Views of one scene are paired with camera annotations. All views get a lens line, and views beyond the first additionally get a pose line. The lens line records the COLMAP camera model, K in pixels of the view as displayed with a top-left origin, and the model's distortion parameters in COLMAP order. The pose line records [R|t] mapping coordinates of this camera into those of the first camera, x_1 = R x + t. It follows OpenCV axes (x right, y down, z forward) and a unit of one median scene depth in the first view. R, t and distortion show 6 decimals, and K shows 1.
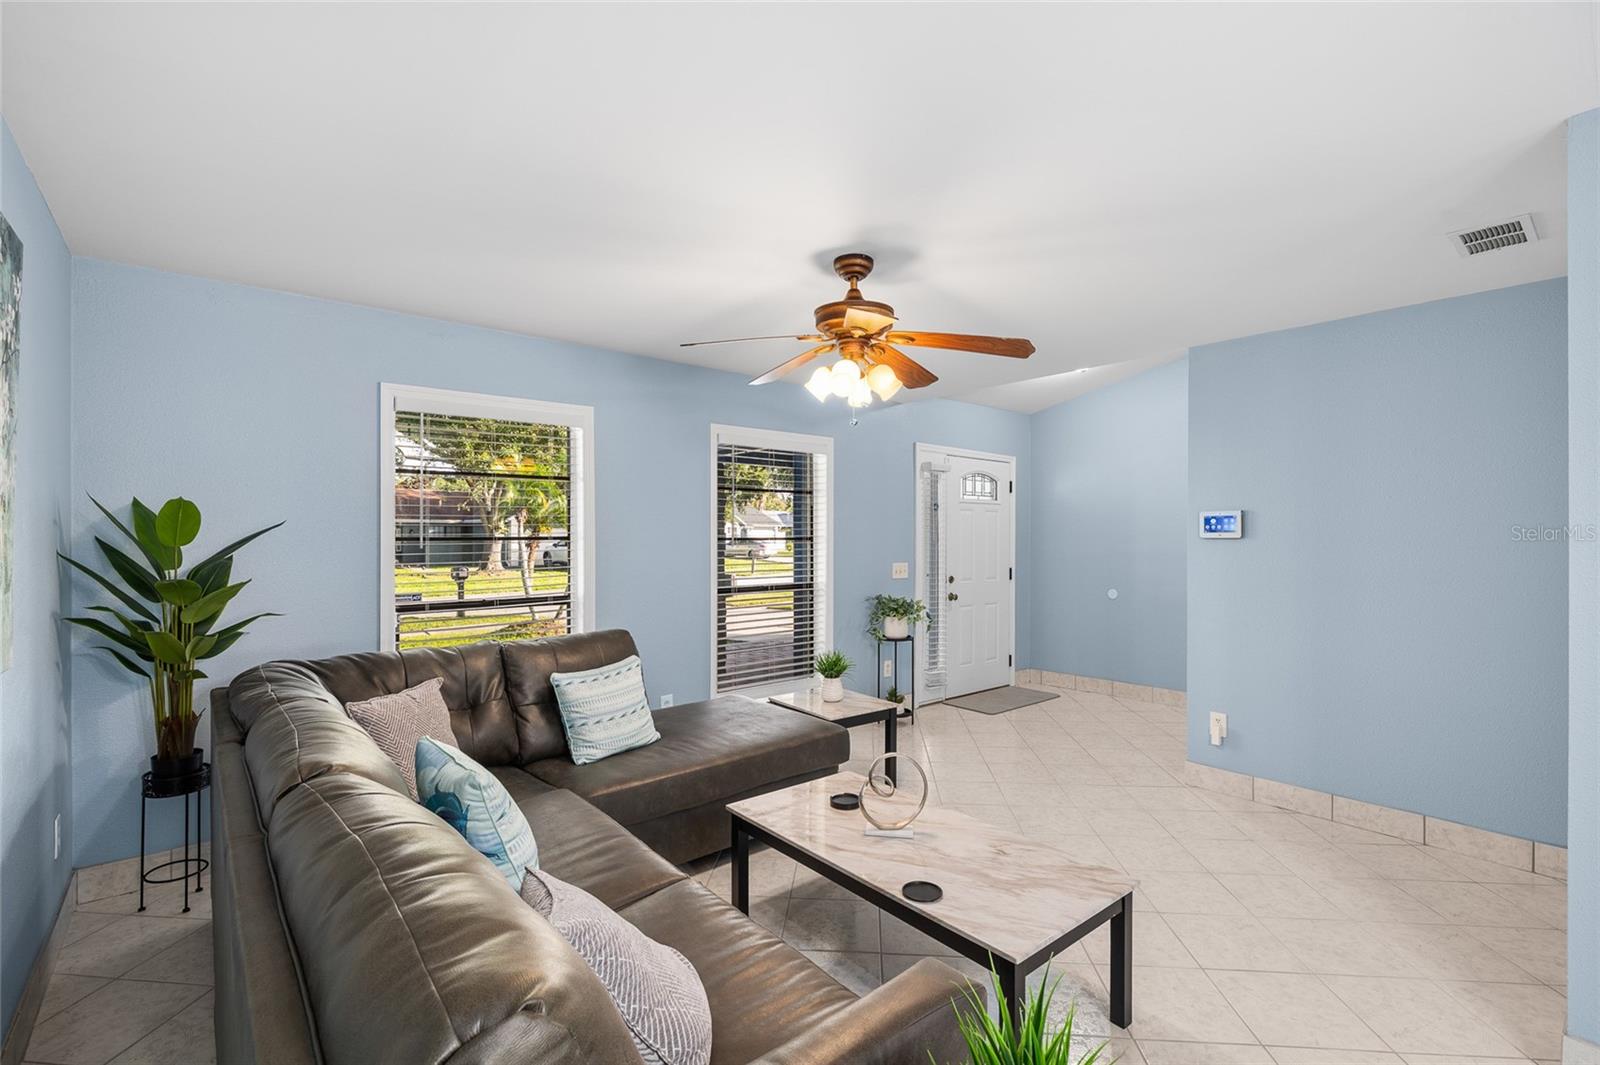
lens RADIAL K [[721.4, 0, 799.0], [0, 721.4, 536.9], [0, 0, 1]] dist [-0.005341, 0.000337]
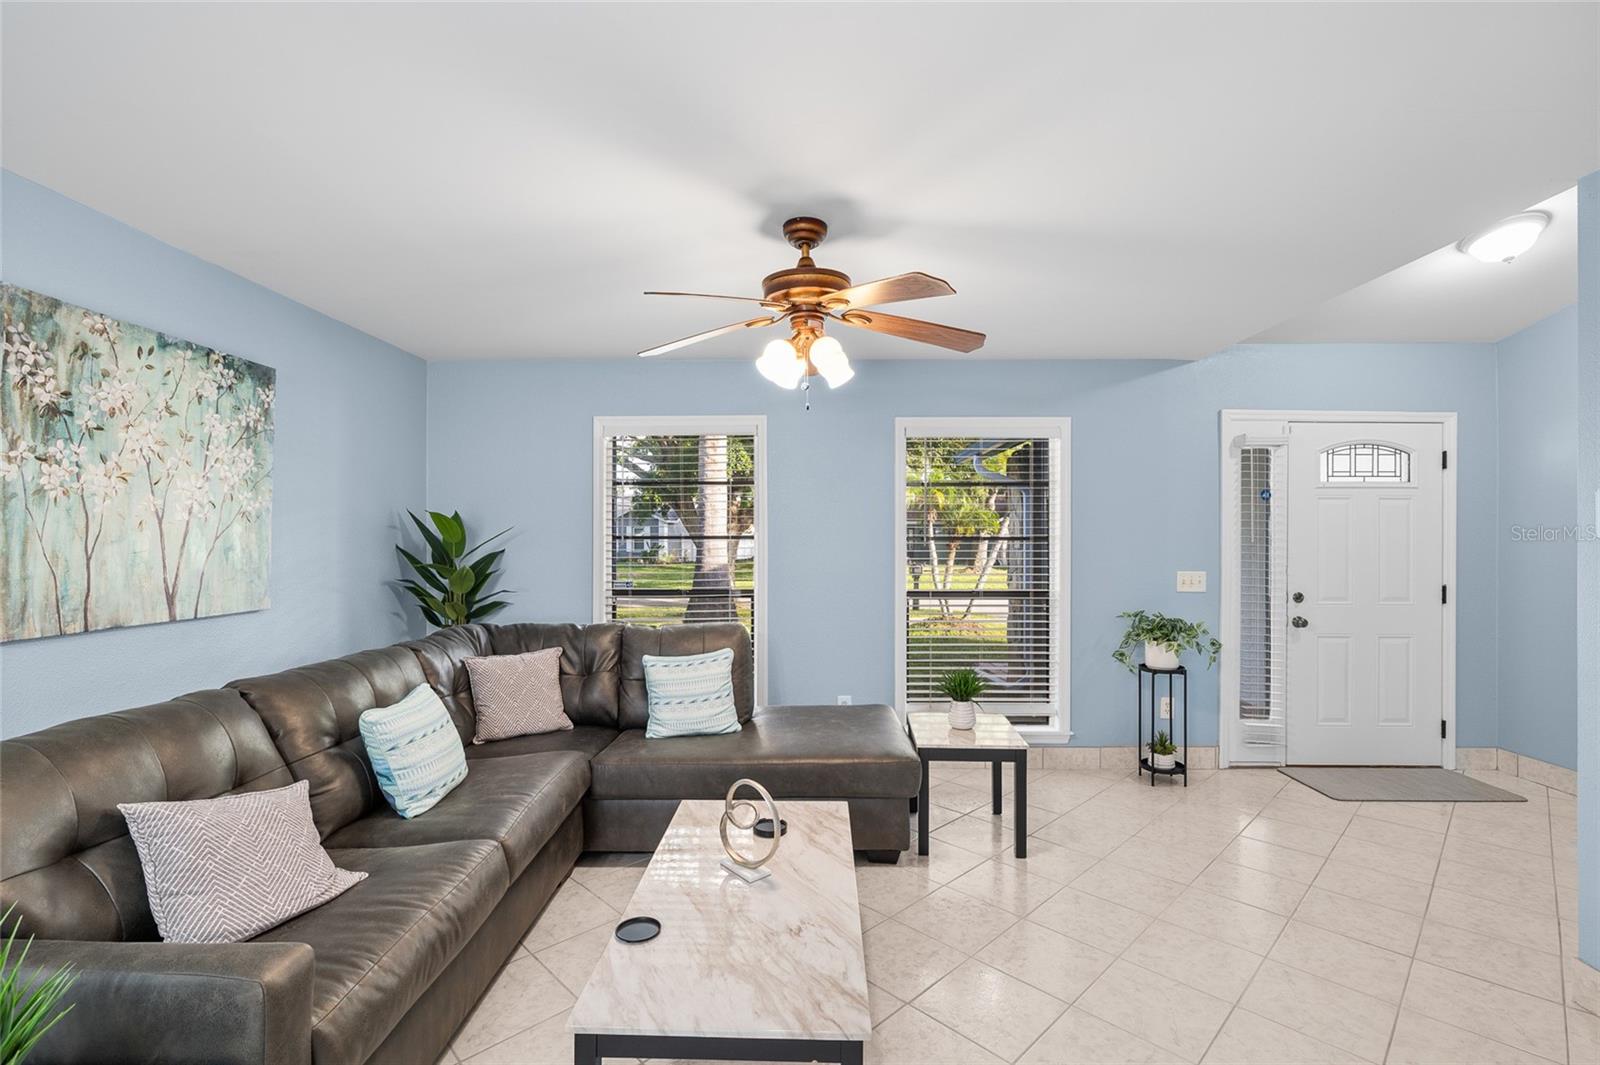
lens RADIAL K [[721.4, 0, 799.0], [0, 721.4, 536.9], [0, 0, 1]] dist [-0.005341, 0.000337]
pose [[0.758981, 0.002099, -0.651109, 0.344225], [-0.002337, 0.999997, 0.000500, 0.000495], [0.651108, 0.001142, 0.758984, 0.170383]]
